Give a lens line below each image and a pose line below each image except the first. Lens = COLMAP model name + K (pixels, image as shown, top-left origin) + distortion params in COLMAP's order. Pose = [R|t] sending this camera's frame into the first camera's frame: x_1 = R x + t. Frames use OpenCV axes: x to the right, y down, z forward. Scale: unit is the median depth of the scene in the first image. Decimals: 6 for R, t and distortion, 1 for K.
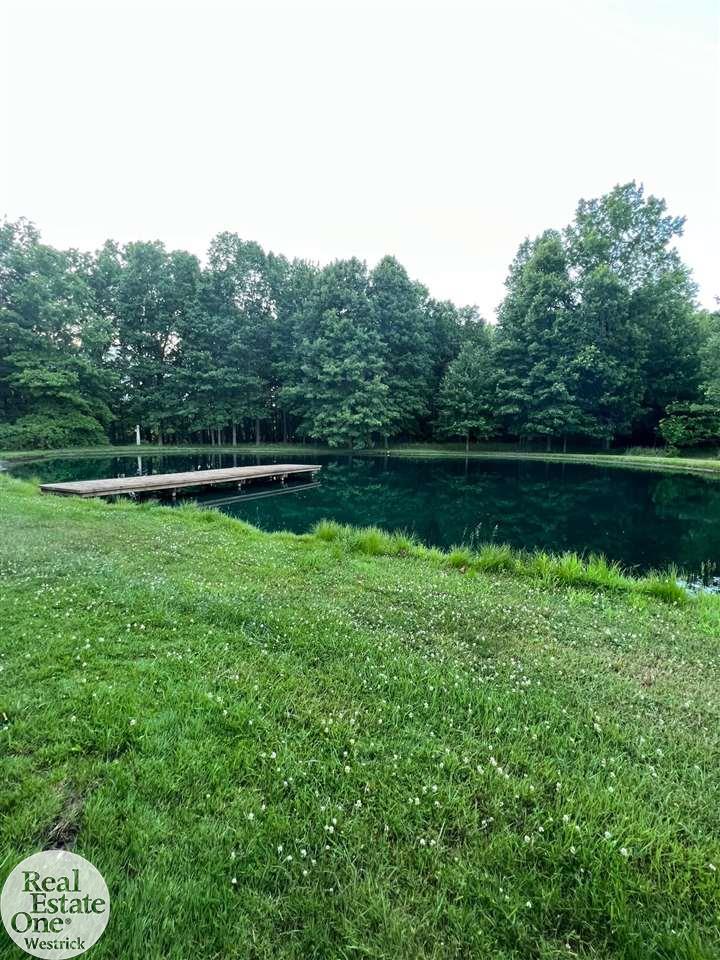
lens RADIAL K [[386.1, 0, 355.5], [0, 386.1, 479.1], [0, 0, 1]] dist [0.000670, 0.000231]
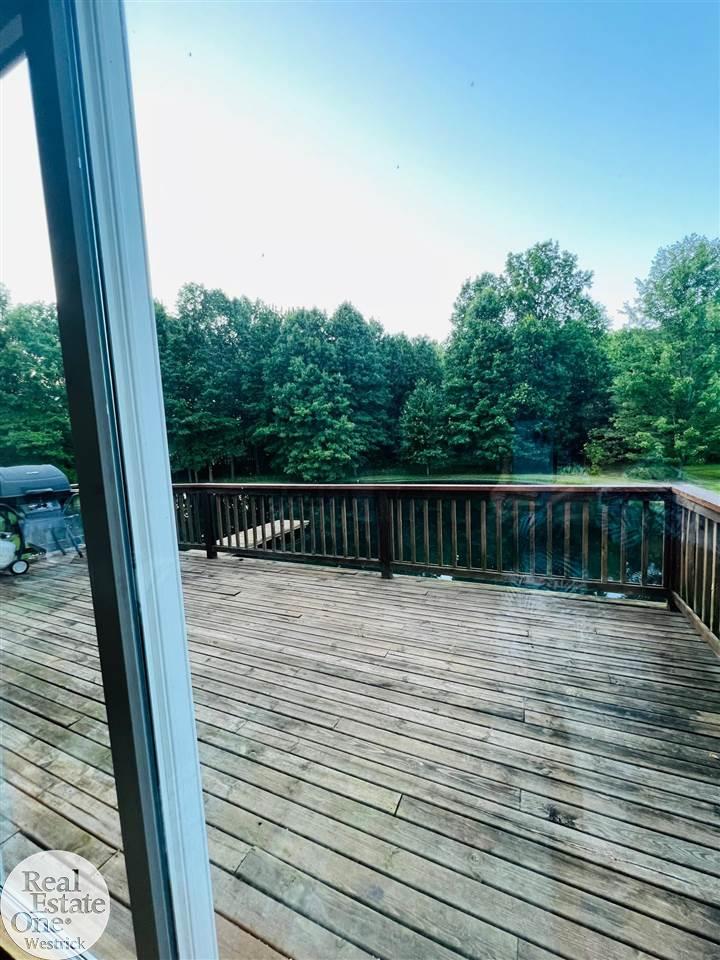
lens RADIAL K [[386.1, 0, 356.5], [0, 386.1, 483.2], [0, 0, 1]] dist [0.000670, 0.000231]
pose [[0.993918, -0.066818, 0.087530, -0.016879], [0.067634, 0.997690, -0.006385, -0.061269], [-0.086901, 0.012267, 0.996141, -0.102718]]
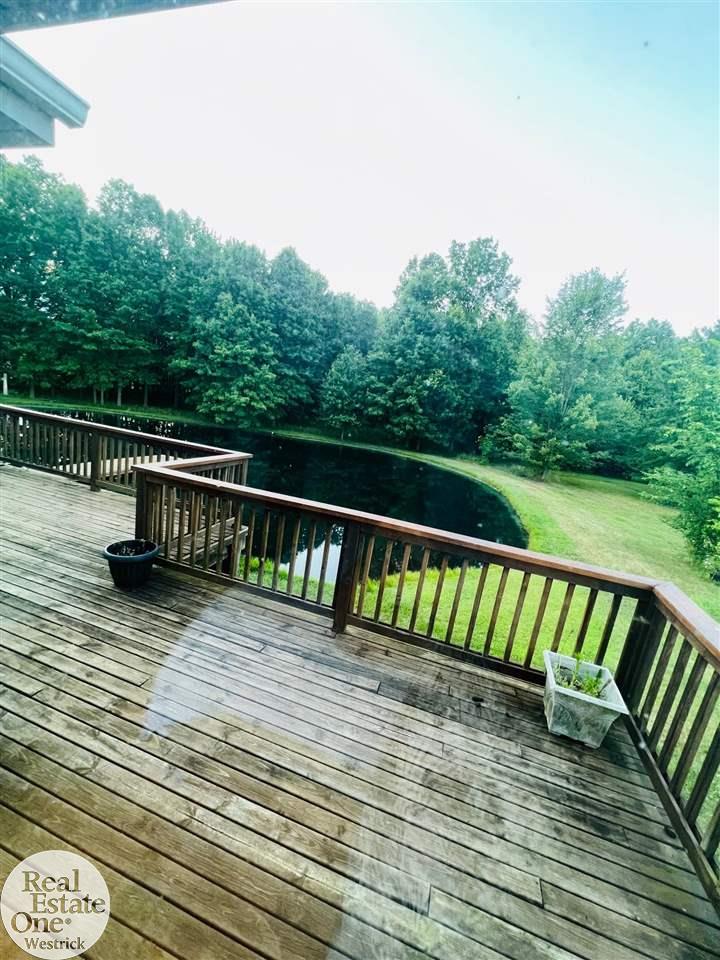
lens RADIAL K [[386.1, 0, 354.4], [0, 386.1, 482.2], [0, 0, 1]] dist [0.000670, 0.000231]
pose [[0.965502, 0.082100, 0.247115, 0.054224], [-0.108163, 0.989699, 0.093791, -0.063359], [-0.236869, -0.117284, 0.964436, -0.160541]]
